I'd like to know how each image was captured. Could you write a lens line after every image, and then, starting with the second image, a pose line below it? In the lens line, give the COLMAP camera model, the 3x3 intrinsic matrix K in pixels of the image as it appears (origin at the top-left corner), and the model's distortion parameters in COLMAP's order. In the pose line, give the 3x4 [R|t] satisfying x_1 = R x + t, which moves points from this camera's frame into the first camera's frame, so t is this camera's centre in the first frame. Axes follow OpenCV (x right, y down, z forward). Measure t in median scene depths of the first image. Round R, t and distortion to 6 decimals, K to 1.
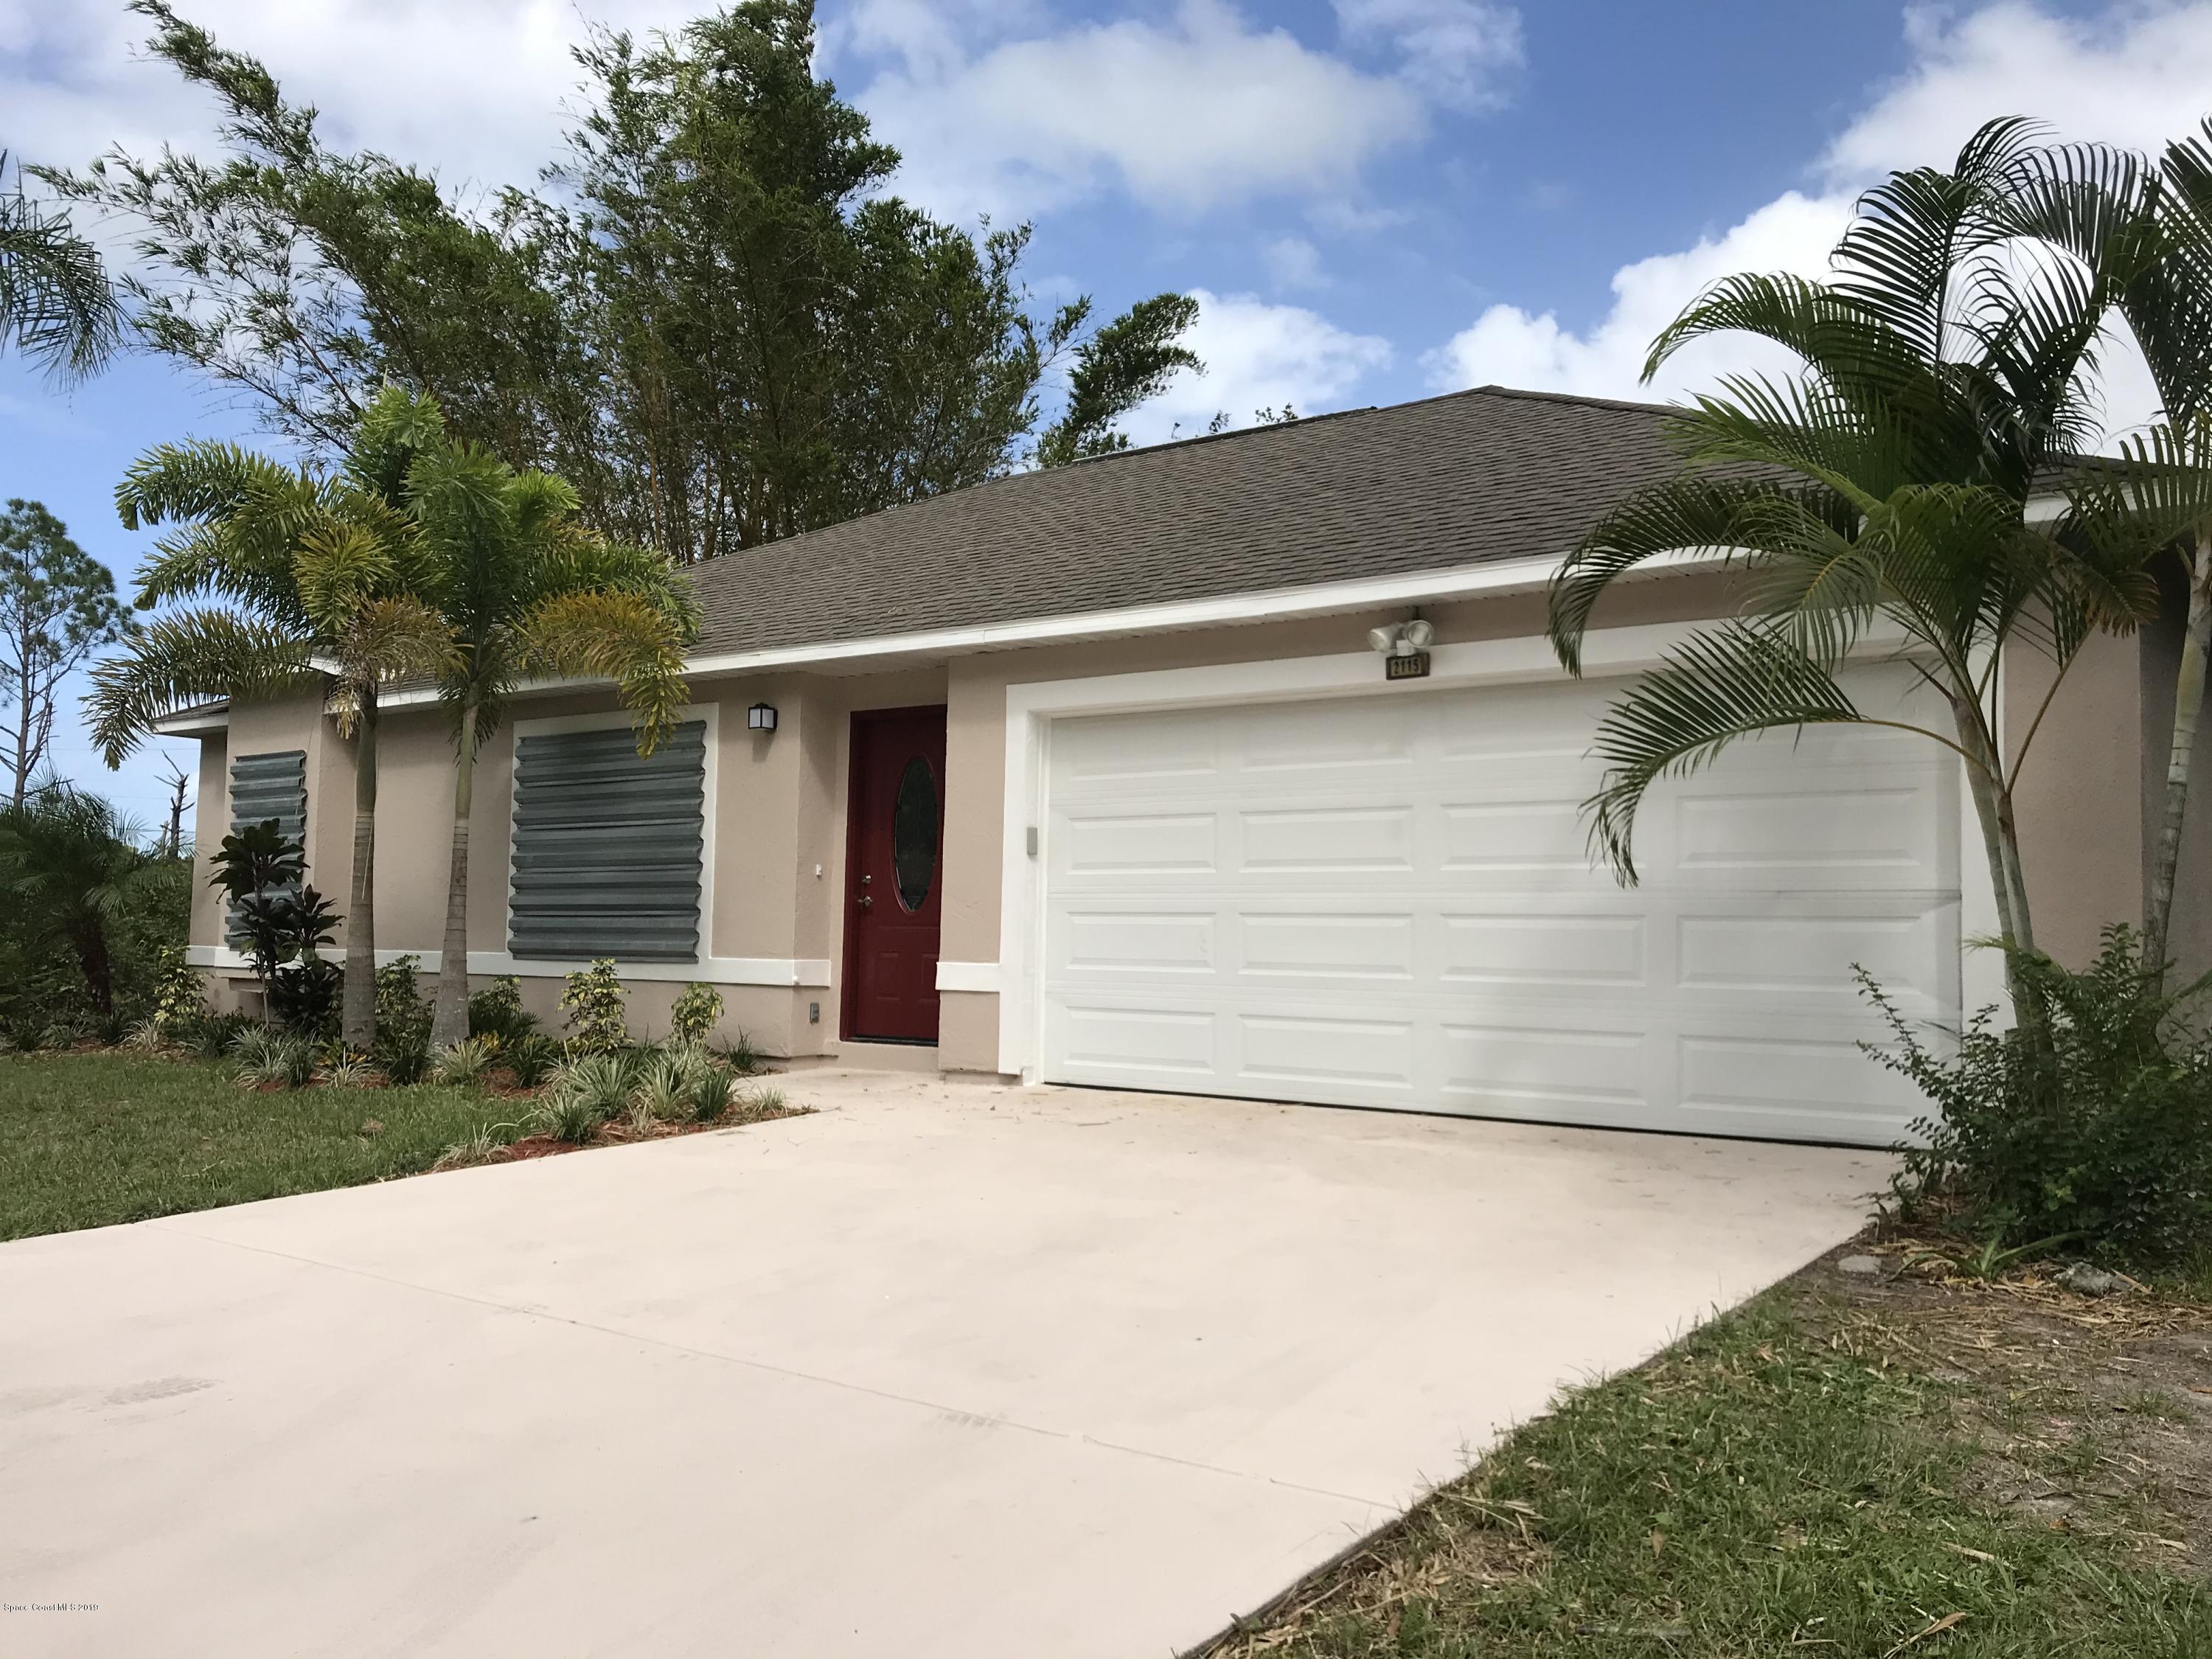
lens RADIAL K [[1733.7, 0, 1143.2], [0, 1733.7, 823.4], [0, 0, 1]] dist [-0.004212, -0.043069]
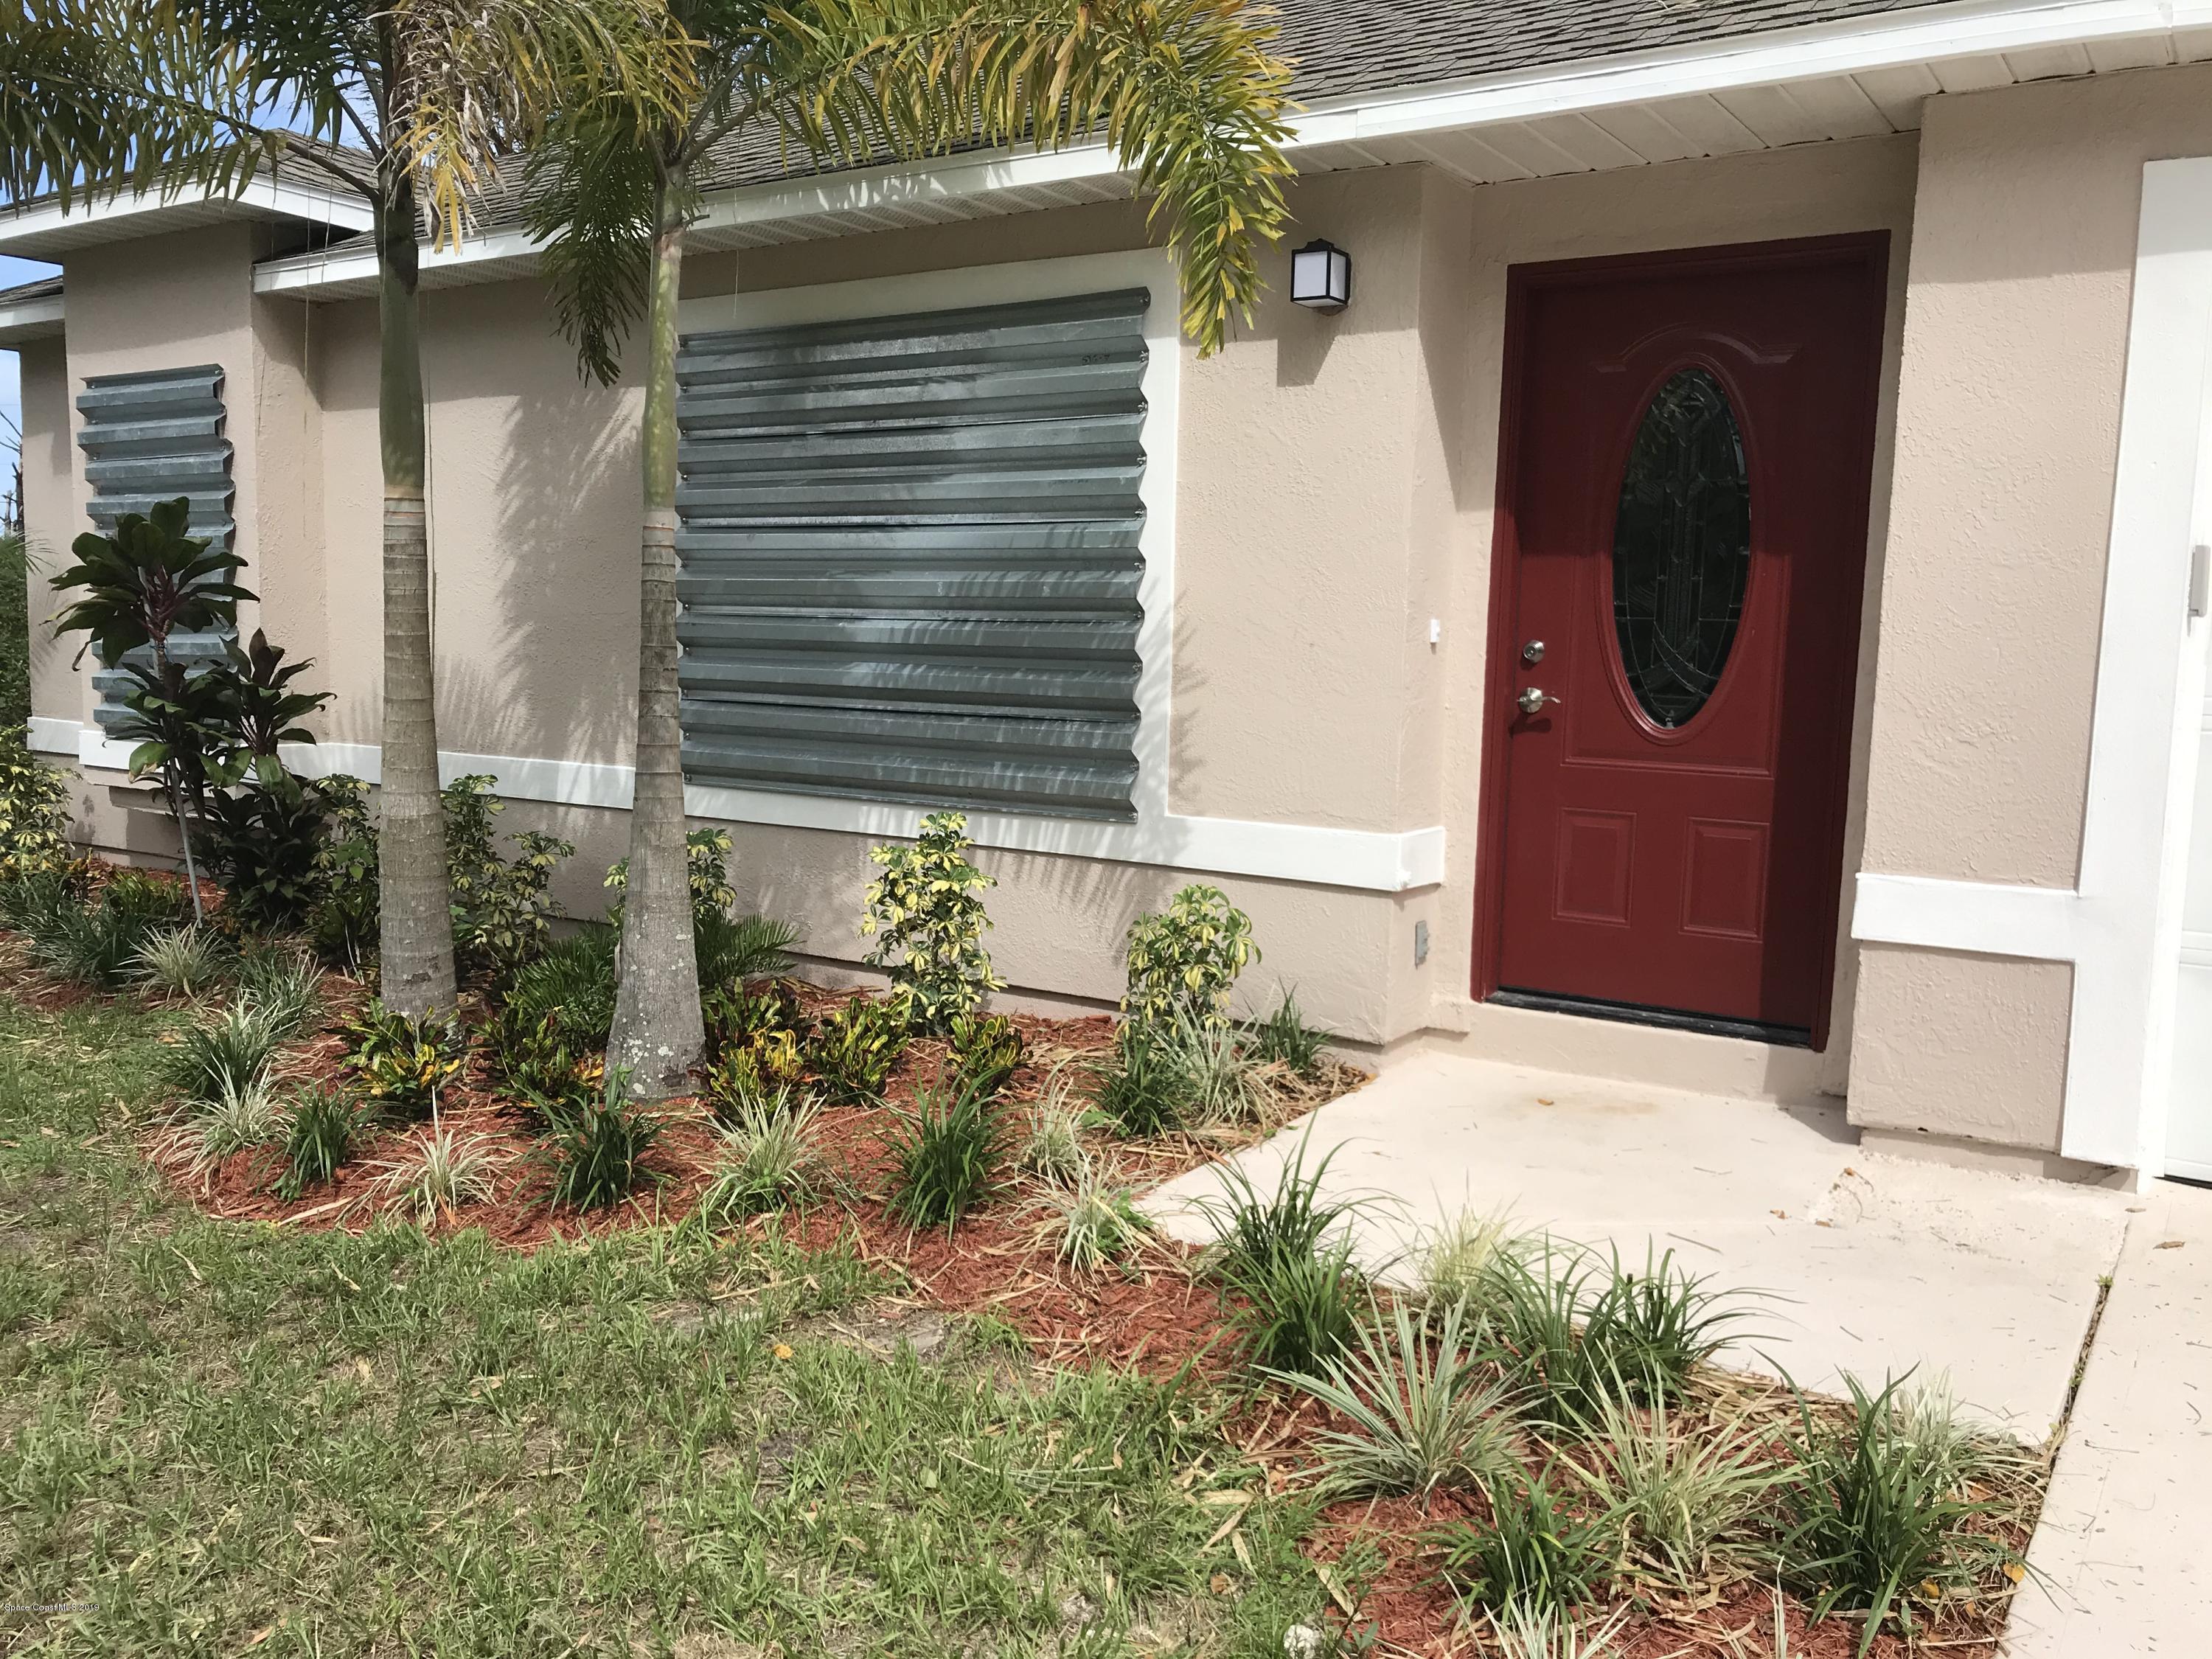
lens RADIAL K [[1789.1, 0, 1107.0], [0, 1789.1, 824.3], [0, 0, 1]] dist [-0.001524, 0.014064]
pose [[0.999628, 0.005147, 0.026801, -0.254980], [-0.009793, 0.984302, 0.176221, -0.003946], [-0.025473, -0.176418, 0.983986, 0.480758]]
